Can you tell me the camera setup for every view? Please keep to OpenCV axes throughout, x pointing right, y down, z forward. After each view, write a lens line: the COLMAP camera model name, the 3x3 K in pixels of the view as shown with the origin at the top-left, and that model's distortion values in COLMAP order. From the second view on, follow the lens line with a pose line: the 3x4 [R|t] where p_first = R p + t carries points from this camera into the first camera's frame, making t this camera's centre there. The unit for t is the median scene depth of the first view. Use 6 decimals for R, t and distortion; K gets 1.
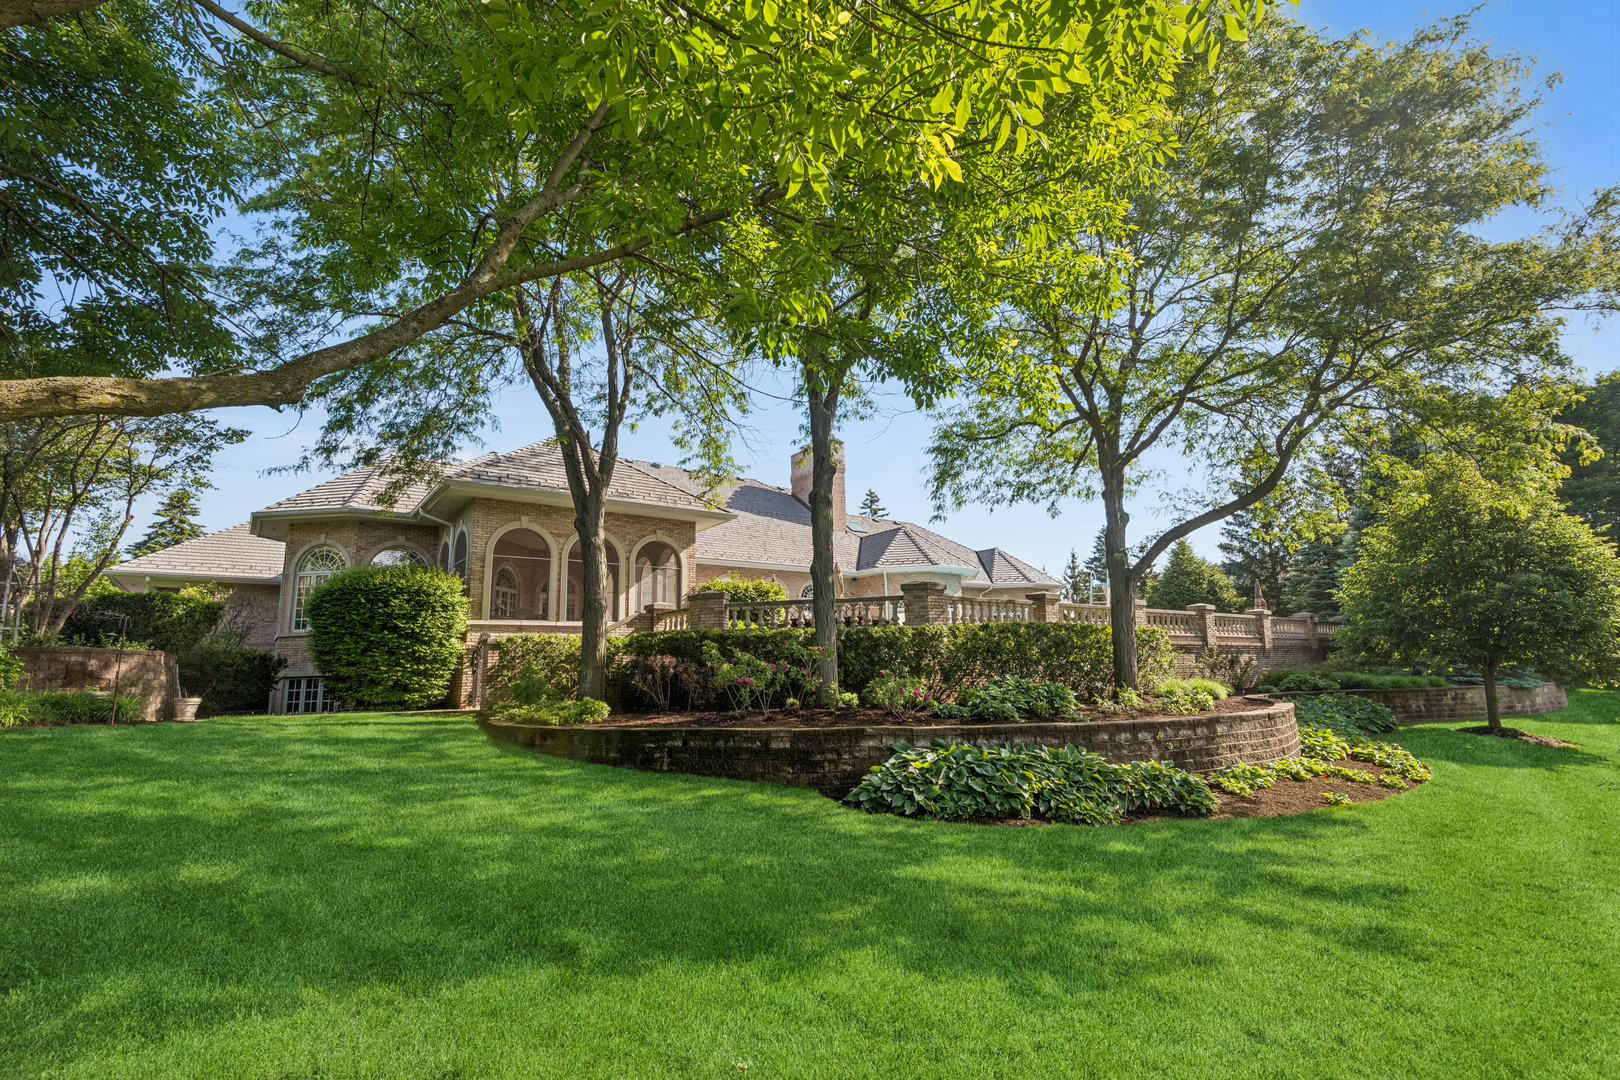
lens RADIAL K [[741.7, 0, 797.0], [0, 741.7, 537.3], [0, 0, 1]] dist [0.019917, -0.013204]
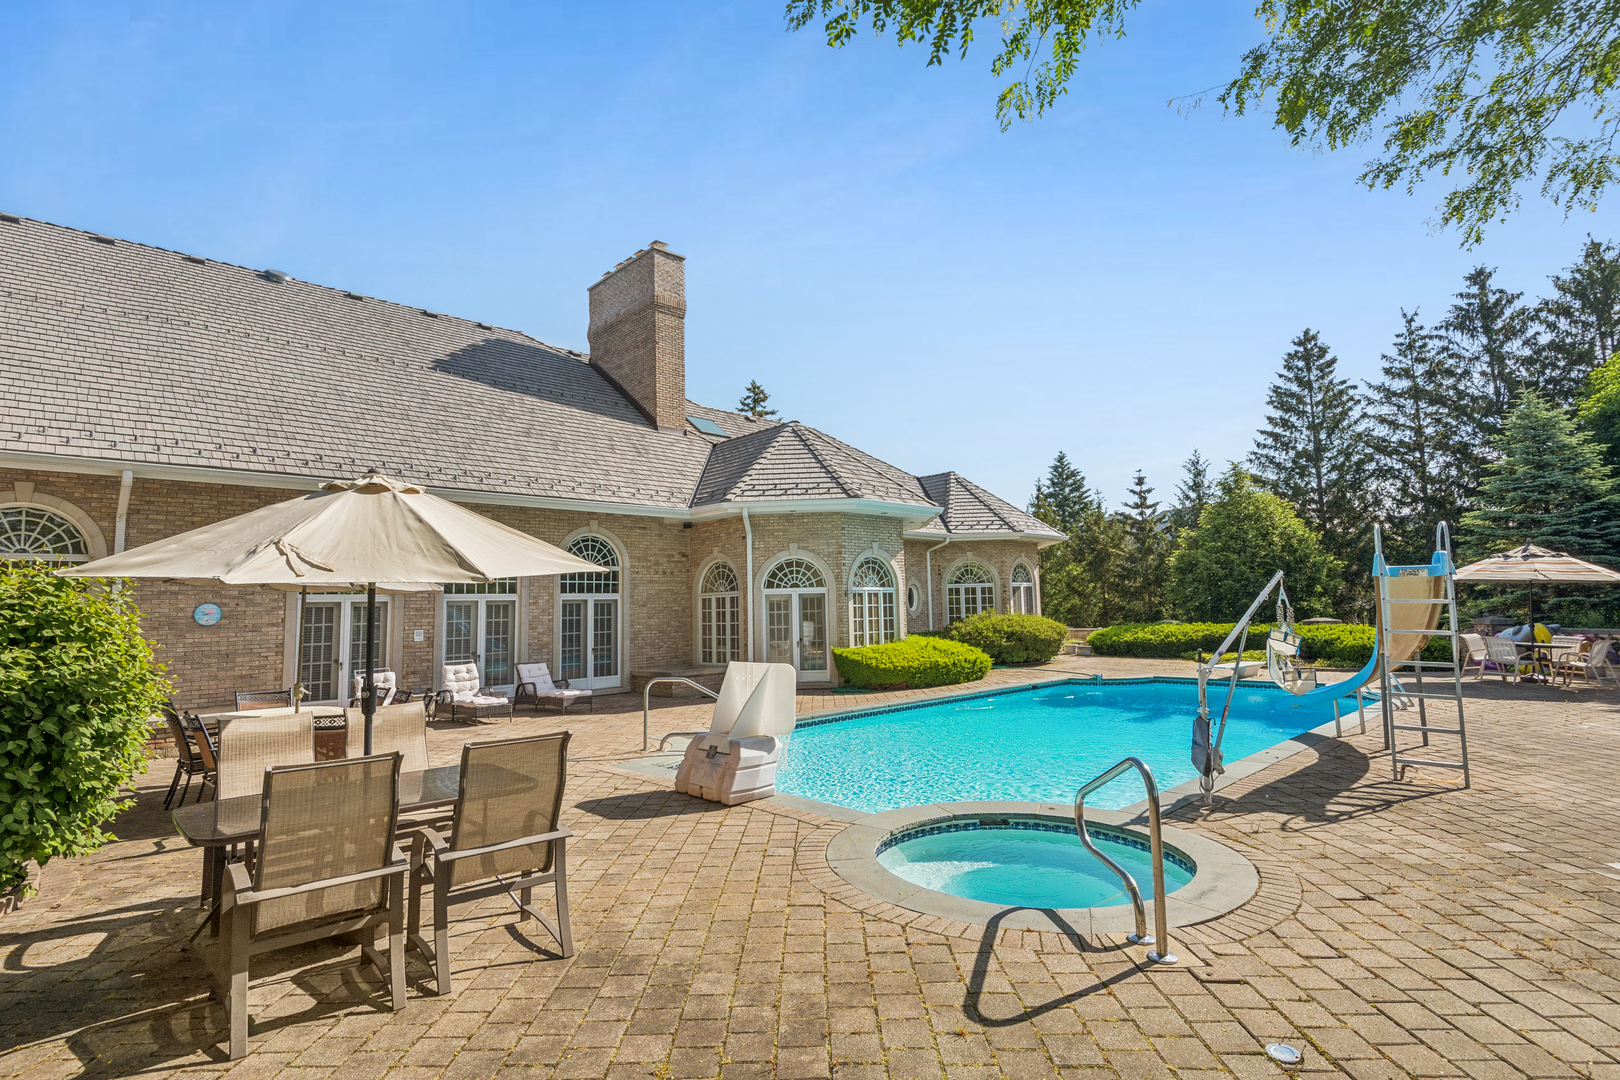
lens RADIAL K [[741.7, 0, 797.0], [0, 741.7, 537.3], [0, 0, 1]] dist [0.019917, -0.013204]
pose [[0.992940, 0.008354, 0.118321, 0.078982], [-0.018762, 0.996020, 0.087129, 0.018040], [-0.117123, -0.088734, 0.989145, 0.445646]]
